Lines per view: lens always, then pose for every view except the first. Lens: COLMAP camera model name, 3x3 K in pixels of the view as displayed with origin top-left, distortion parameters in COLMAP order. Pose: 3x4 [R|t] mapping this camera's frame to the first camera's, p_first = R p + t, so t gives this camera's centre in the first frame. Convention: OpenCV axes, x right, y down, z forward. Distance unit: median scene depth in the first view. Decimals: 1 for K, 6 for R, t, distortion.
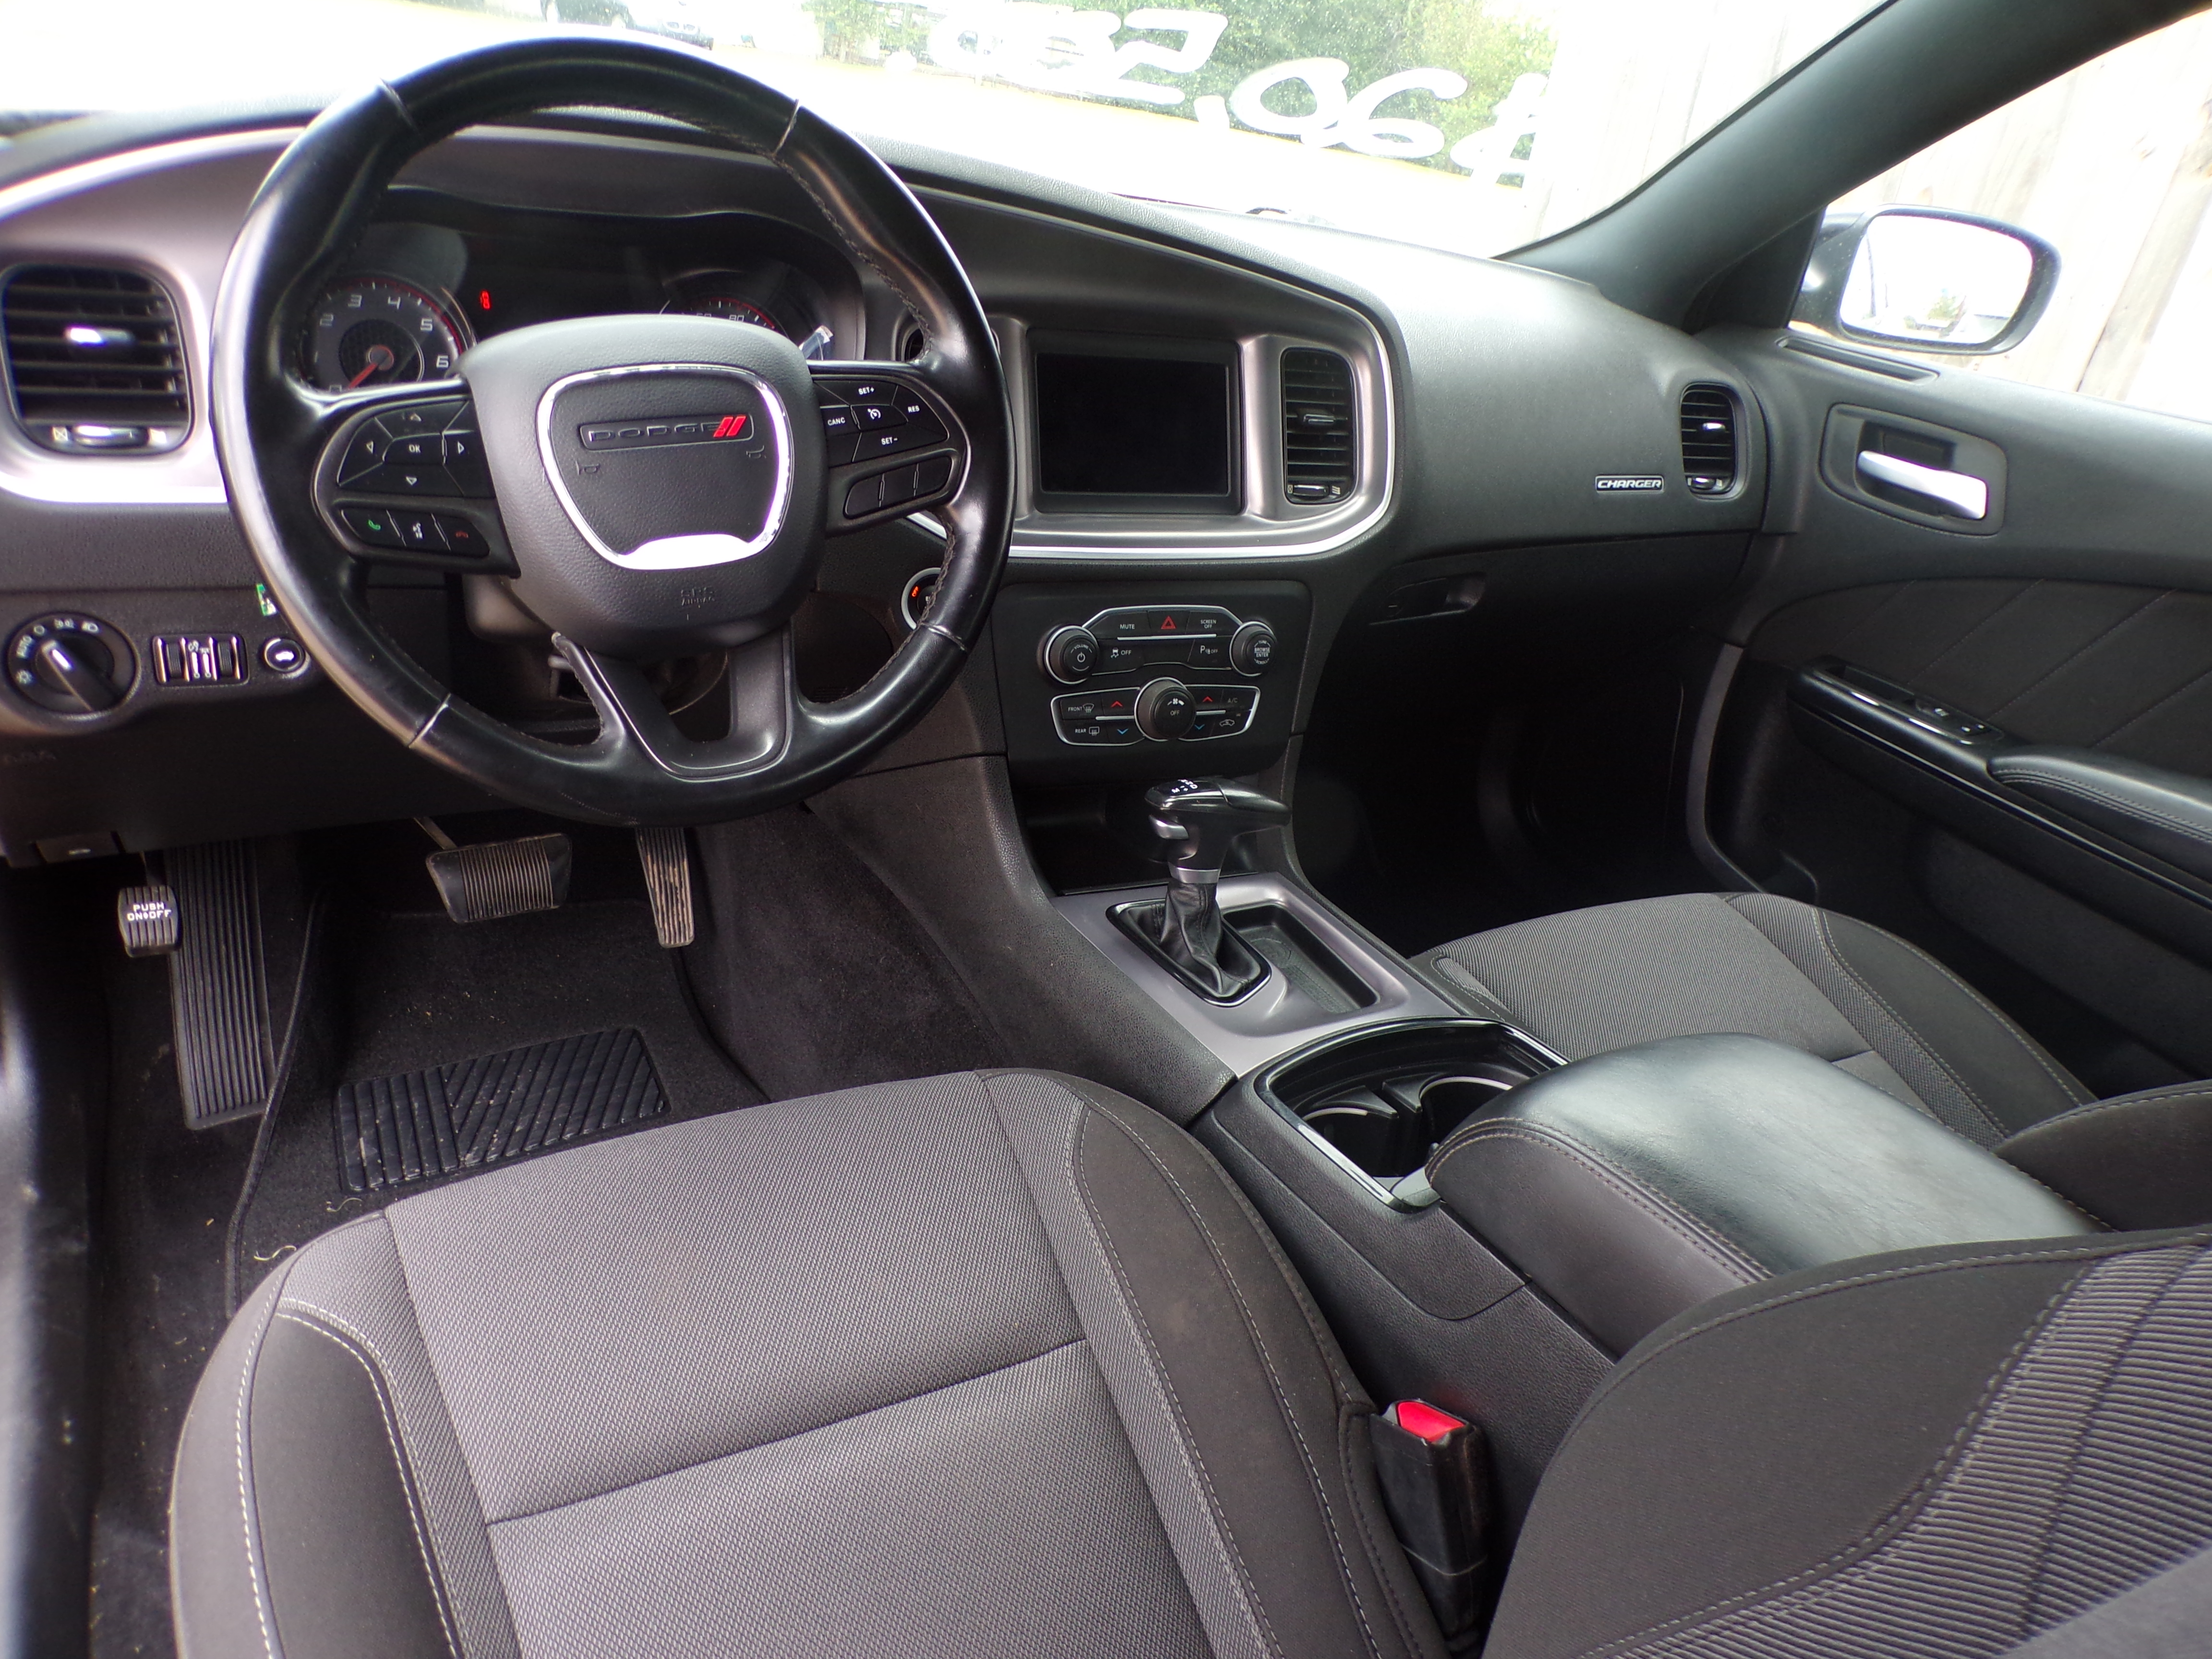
lens RADIAL K [[1522.3, 0, 1113.3], [0, 1522.3, 812.1], [0, 0, 1]] dist [-0.002118, -0.002954]
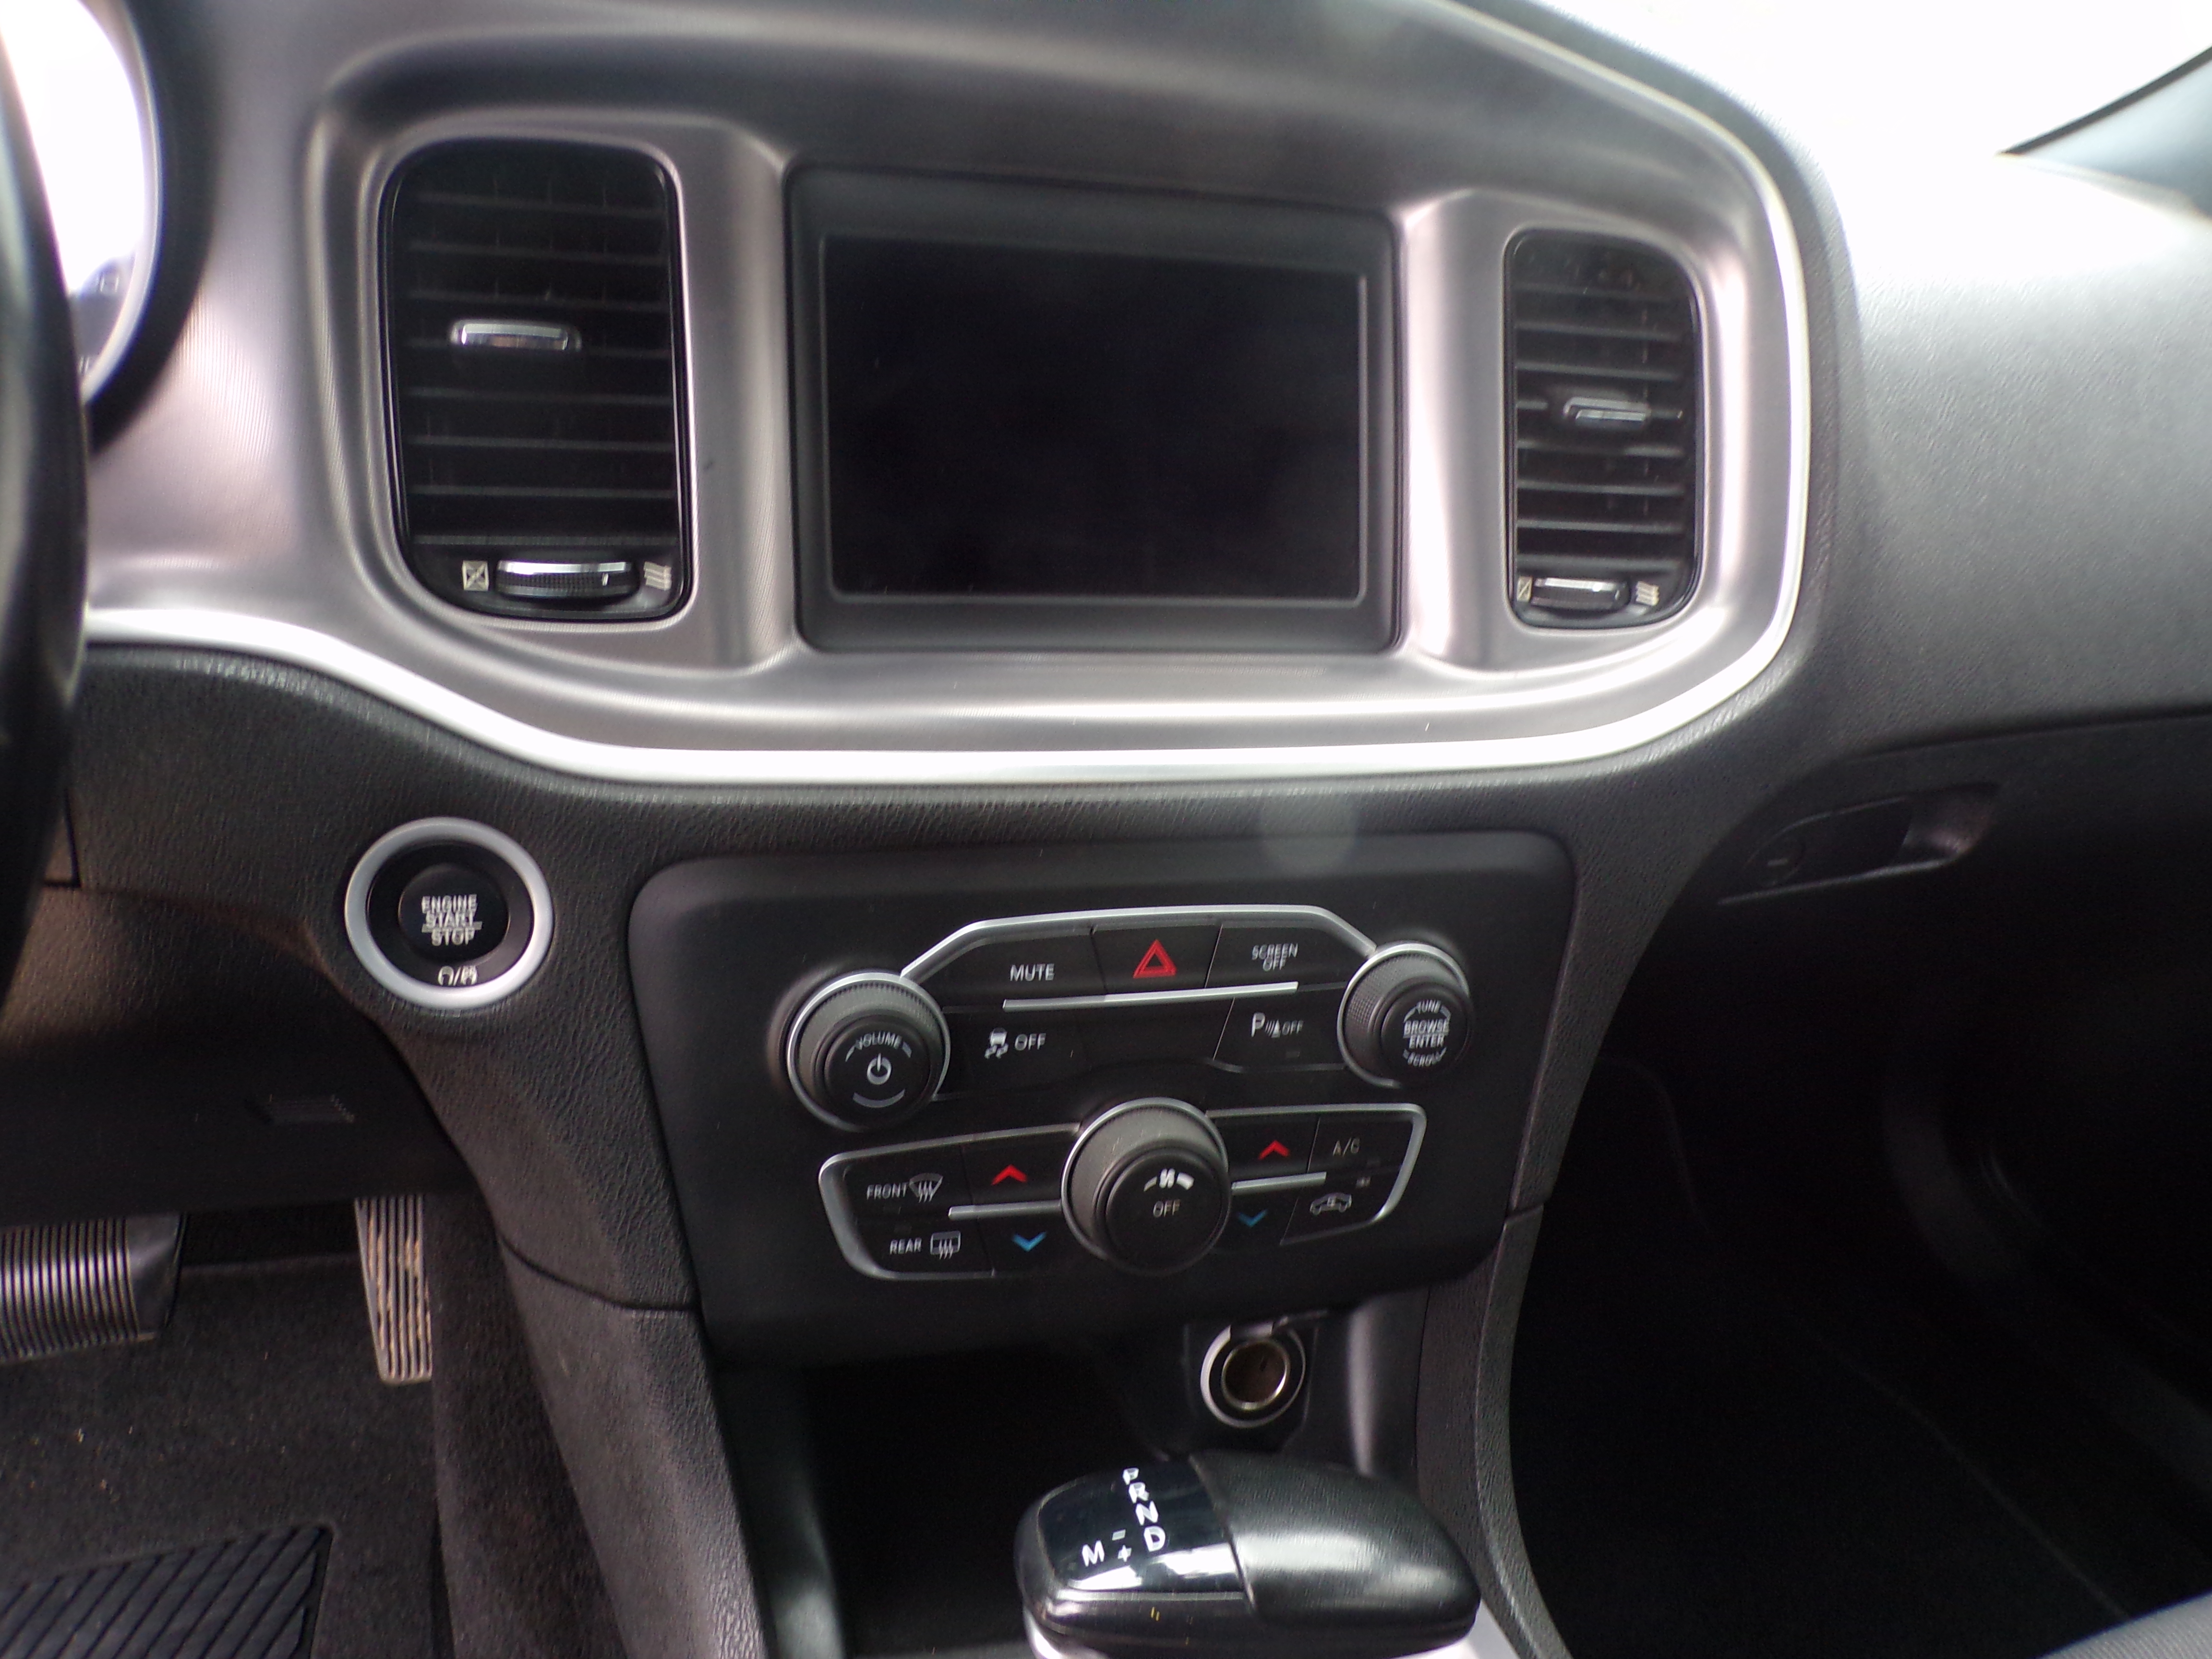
lens RADIAL K [[1522.3, 0, 1109.4], [0, 1522.3, 847.4], [0, 0, 1]] dist [-0.002118, -0.002954]
pose [[0.983299, 0.031656, -0.179224, 0.084776], [-0.037833, 0.998798, -0.031152, -0.132193], [0.178022, 0.037412, 0.983315, 0.608416]]
